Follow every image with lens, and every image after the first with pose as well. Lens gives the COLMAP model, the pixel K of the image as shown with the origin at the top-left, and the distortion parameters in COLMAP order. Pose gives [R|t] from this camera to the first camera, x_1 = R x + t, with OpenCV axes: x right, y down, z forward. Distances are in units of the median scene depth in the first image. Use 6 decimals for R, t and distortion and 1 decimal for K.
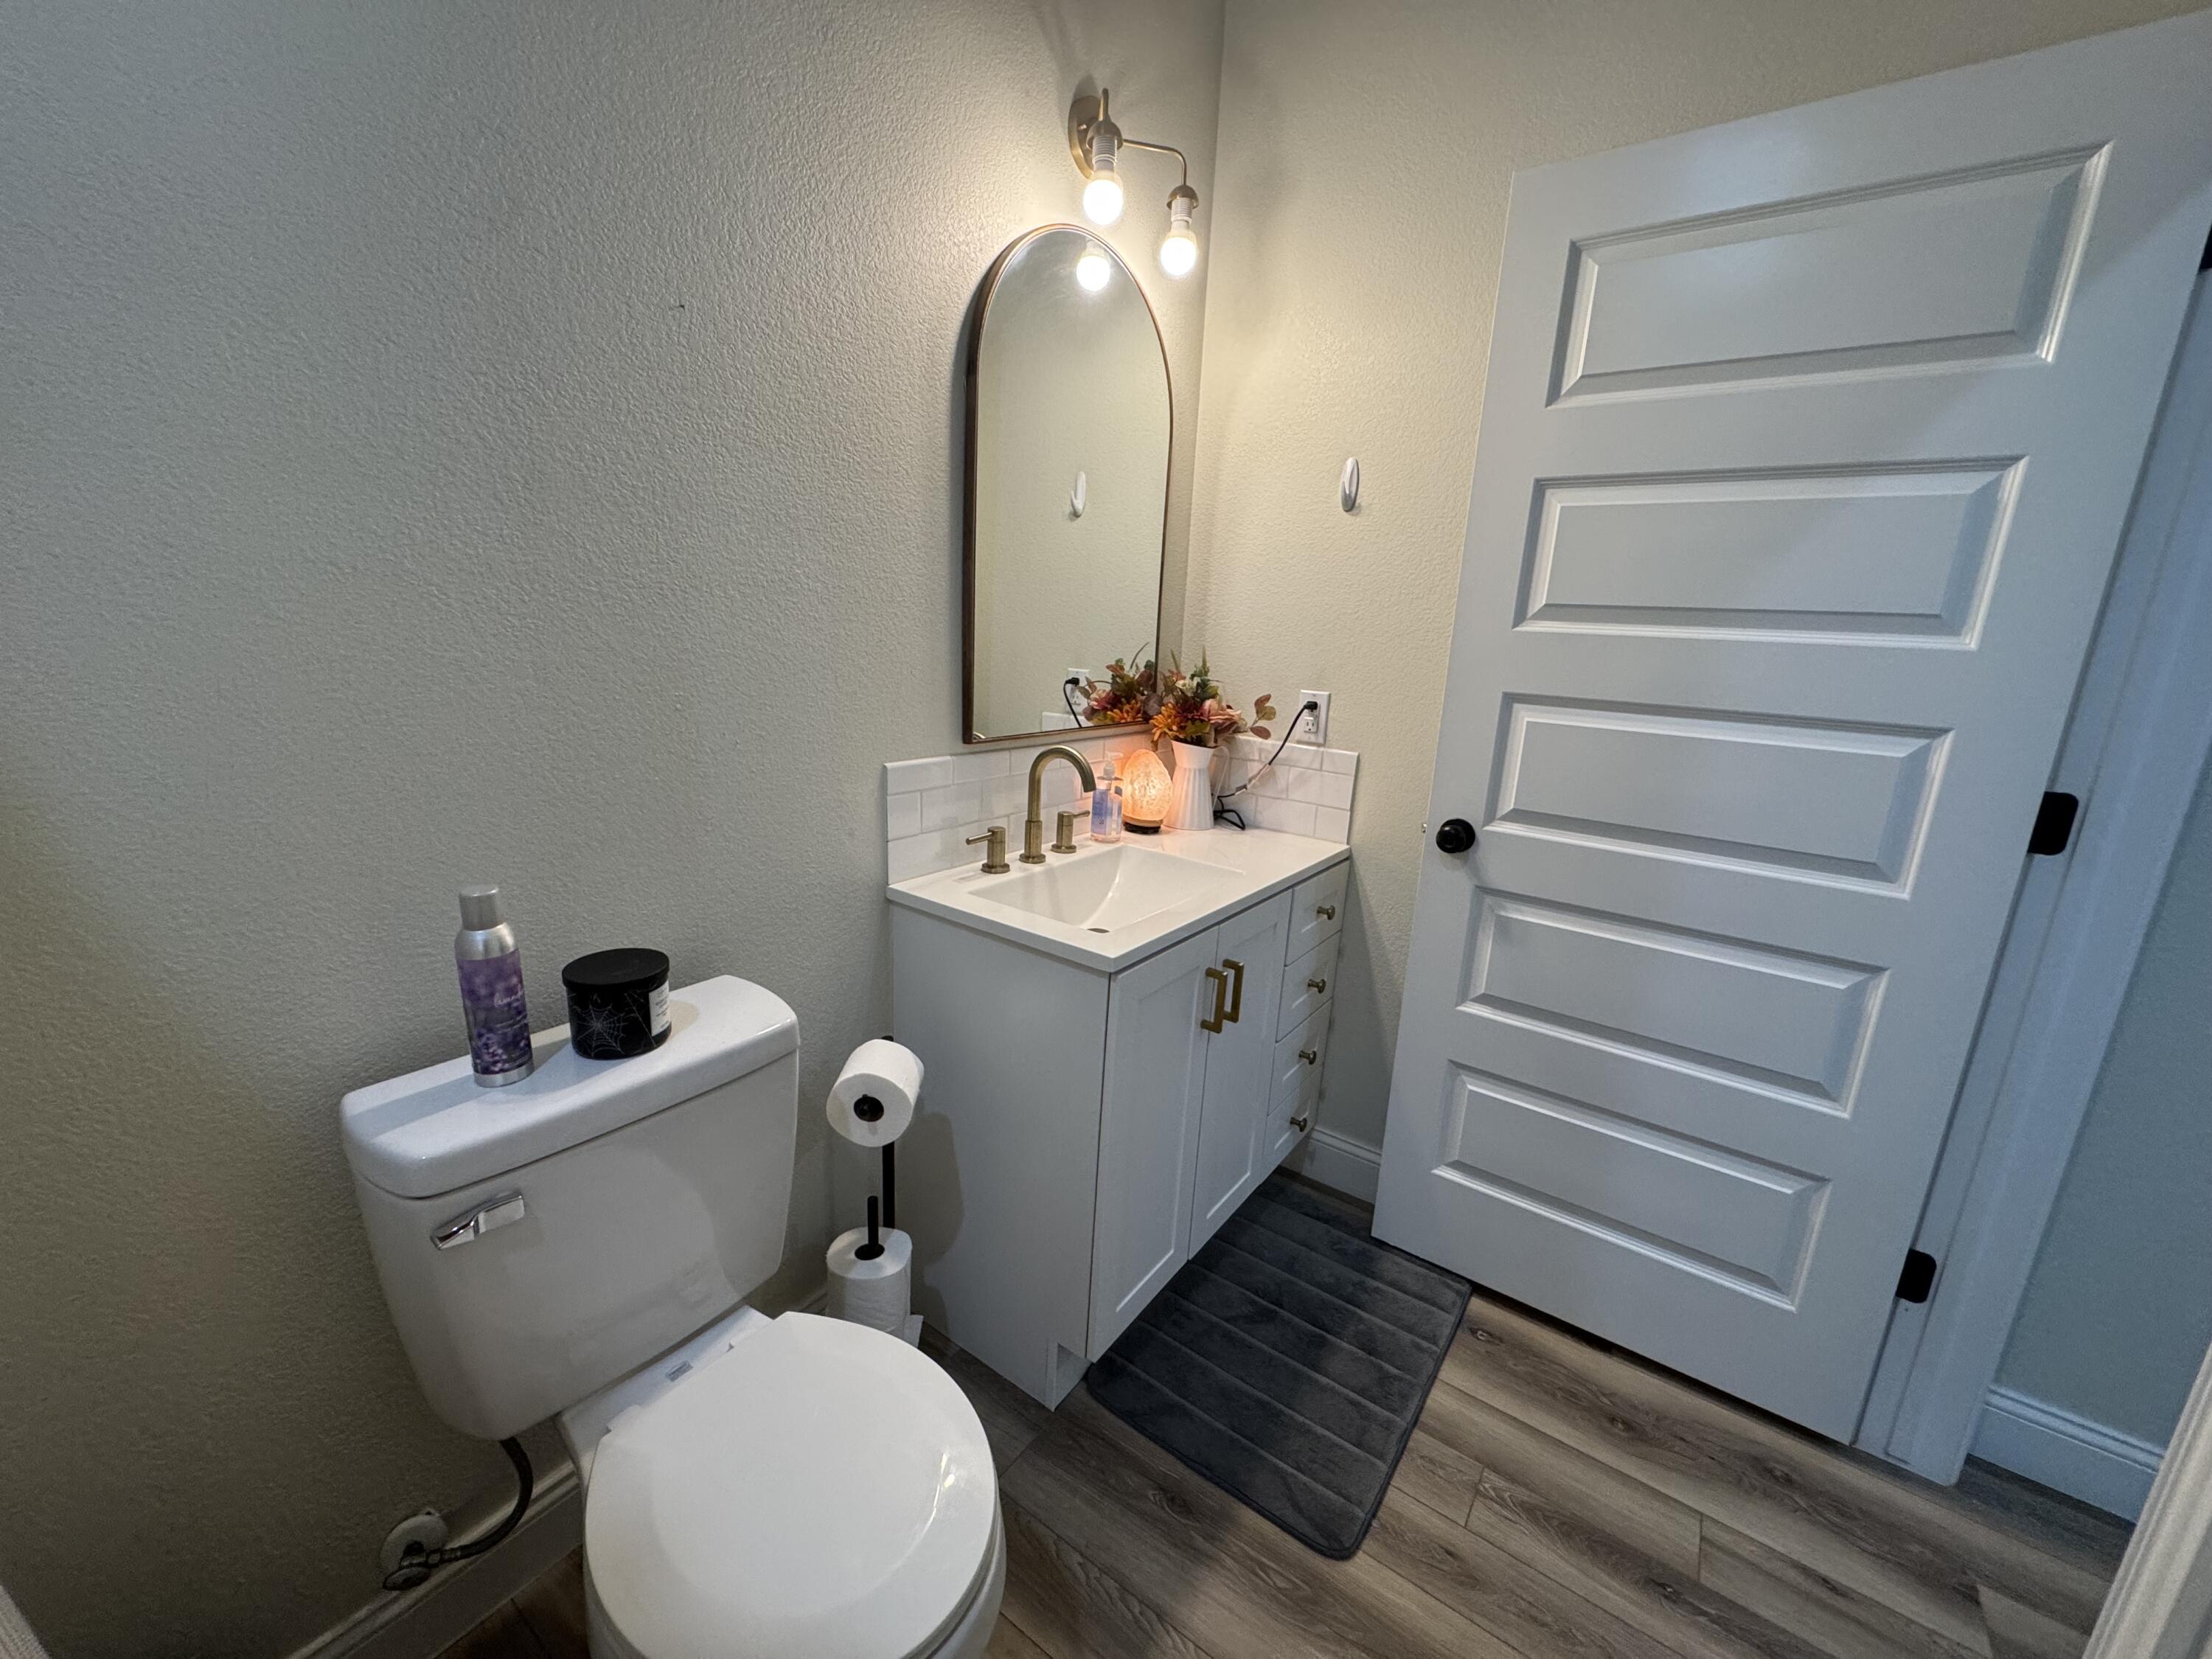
lens RADIAL K [[881.9, 0, 1101.2], [0, 881.9, 828.3], [0, 0, 1]] dist [-0.003939, 0.000834]
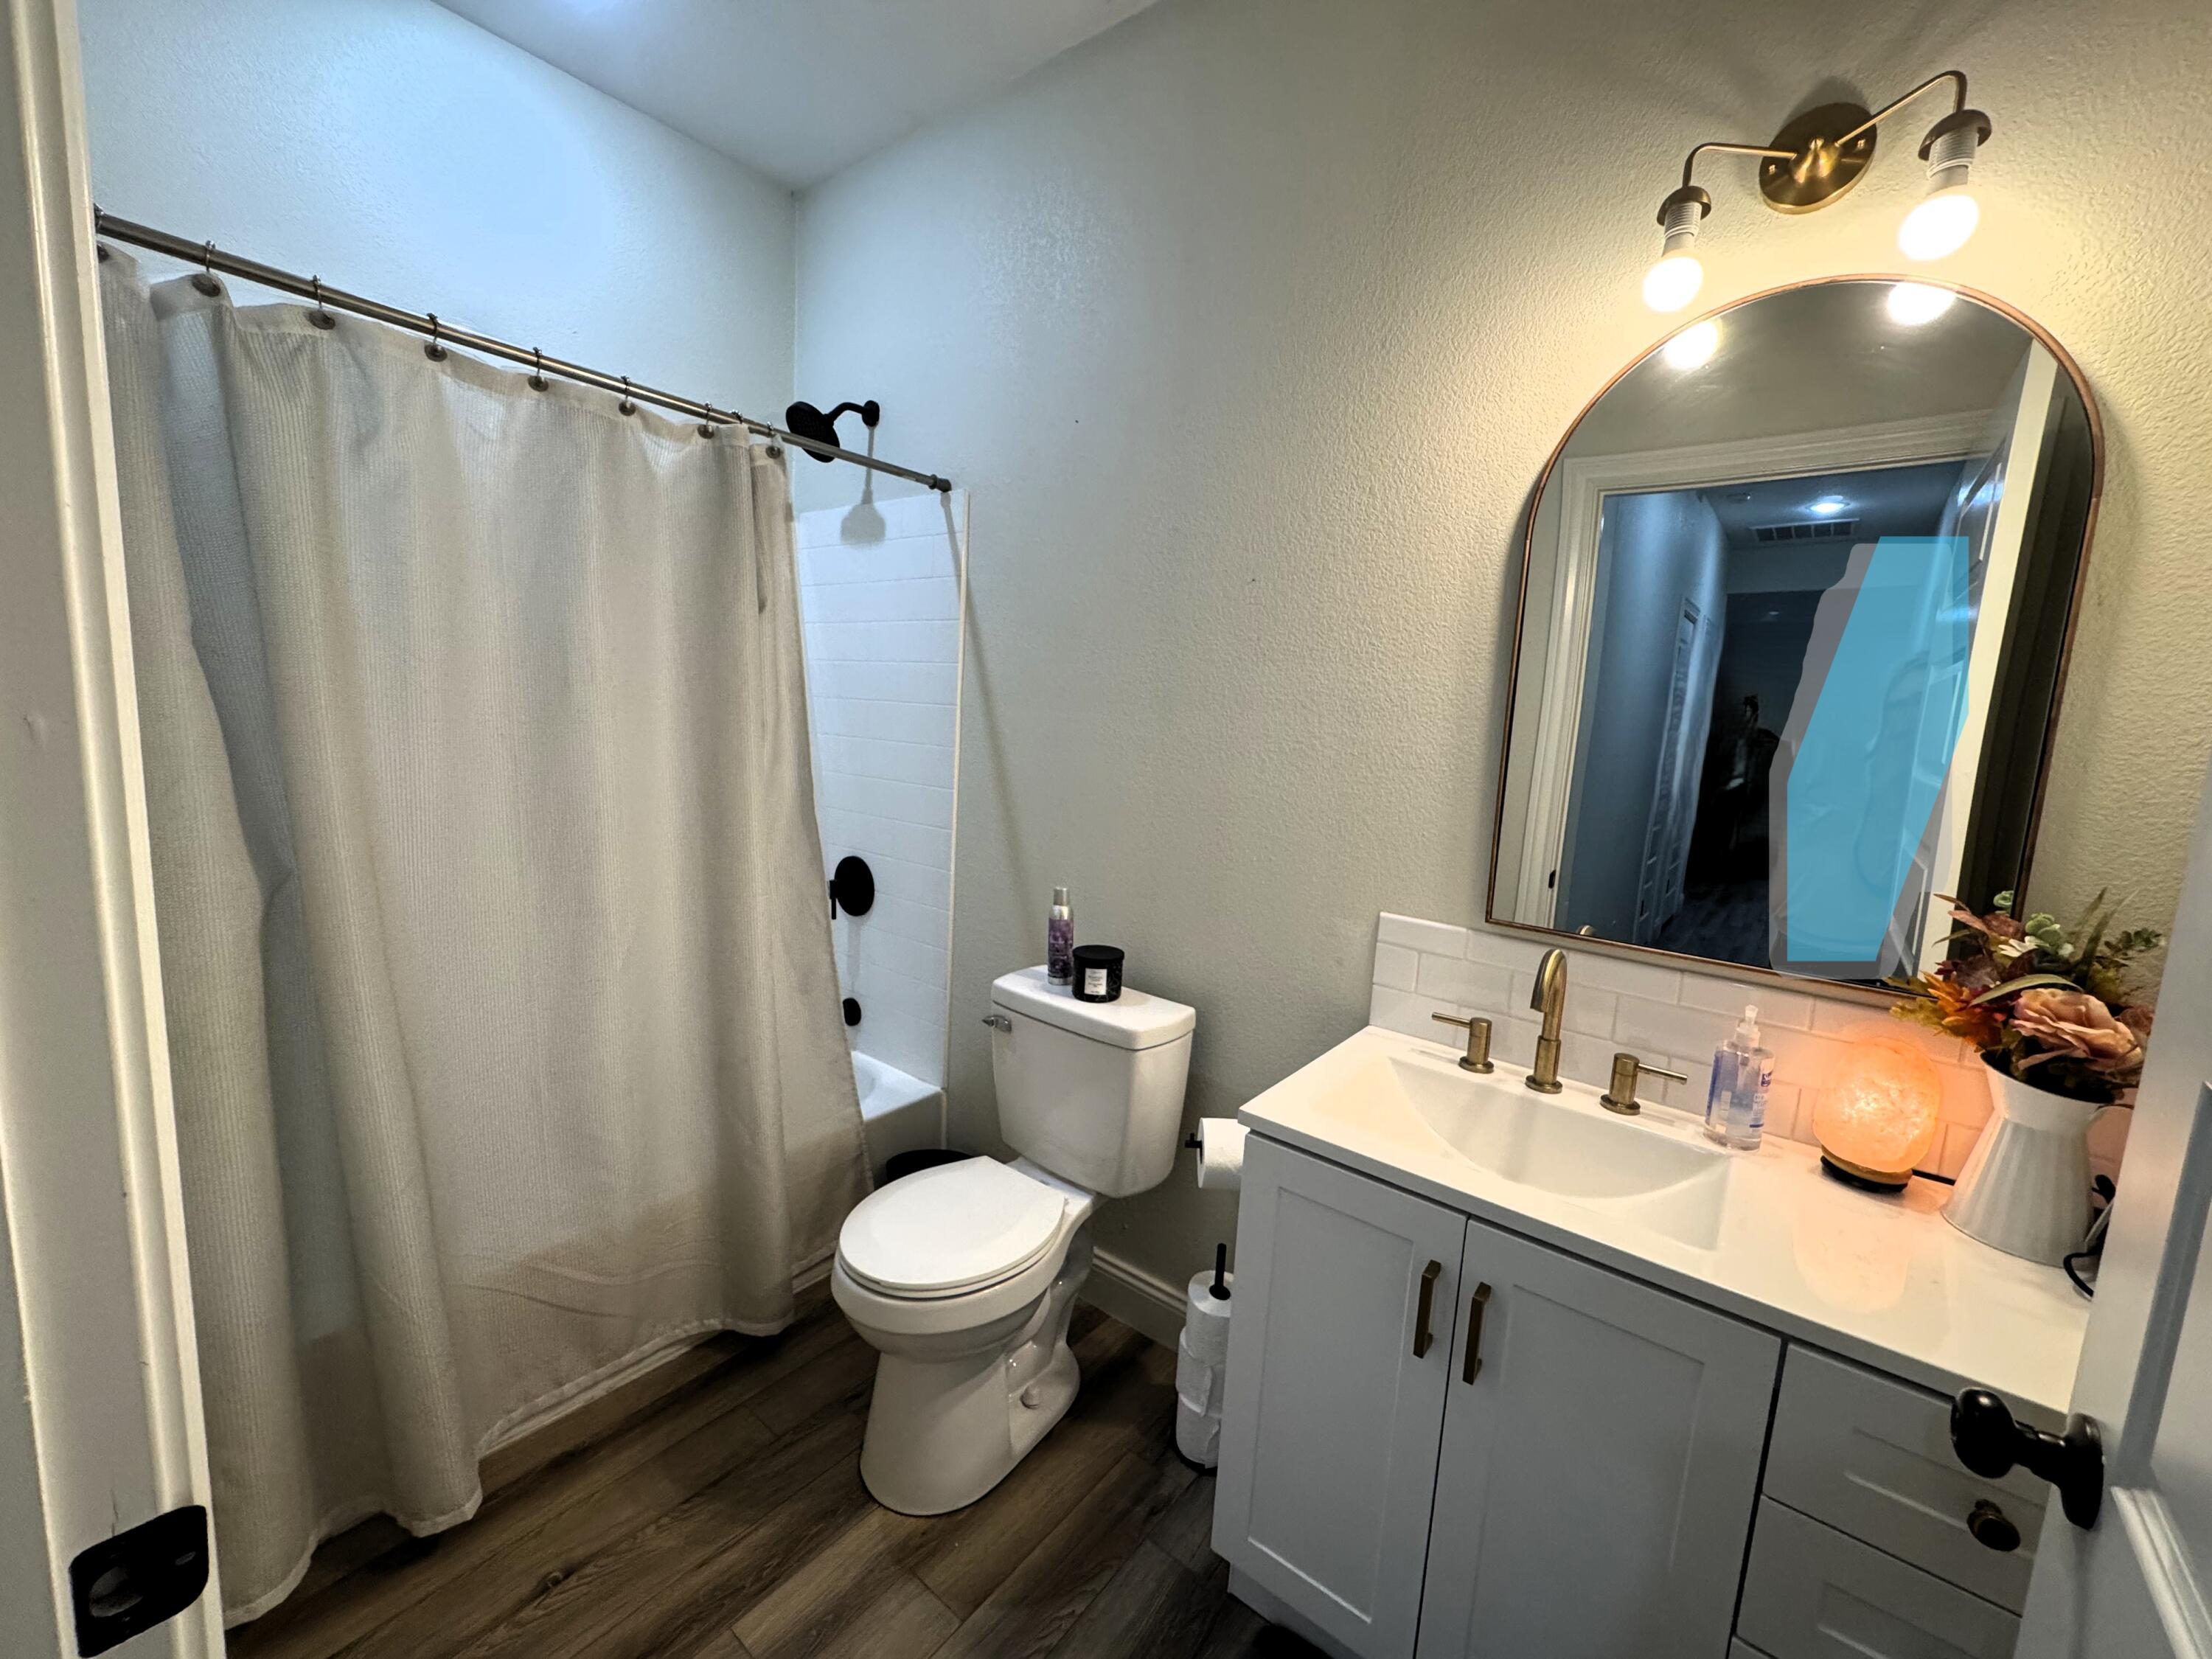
lens RADIAL K [[881.9, 0, 1102.0], [0, 881.9, 836.1], [0, 0, 1]] dist [-0.003939, 0.000834]
pose [[-0.047887, 0.080437, -0.995609, 0.947778], [-0.287124, 0.953575, 0.090852, -0.182715], [0.956696, 0.290214, -0.022569, 0.751081]]
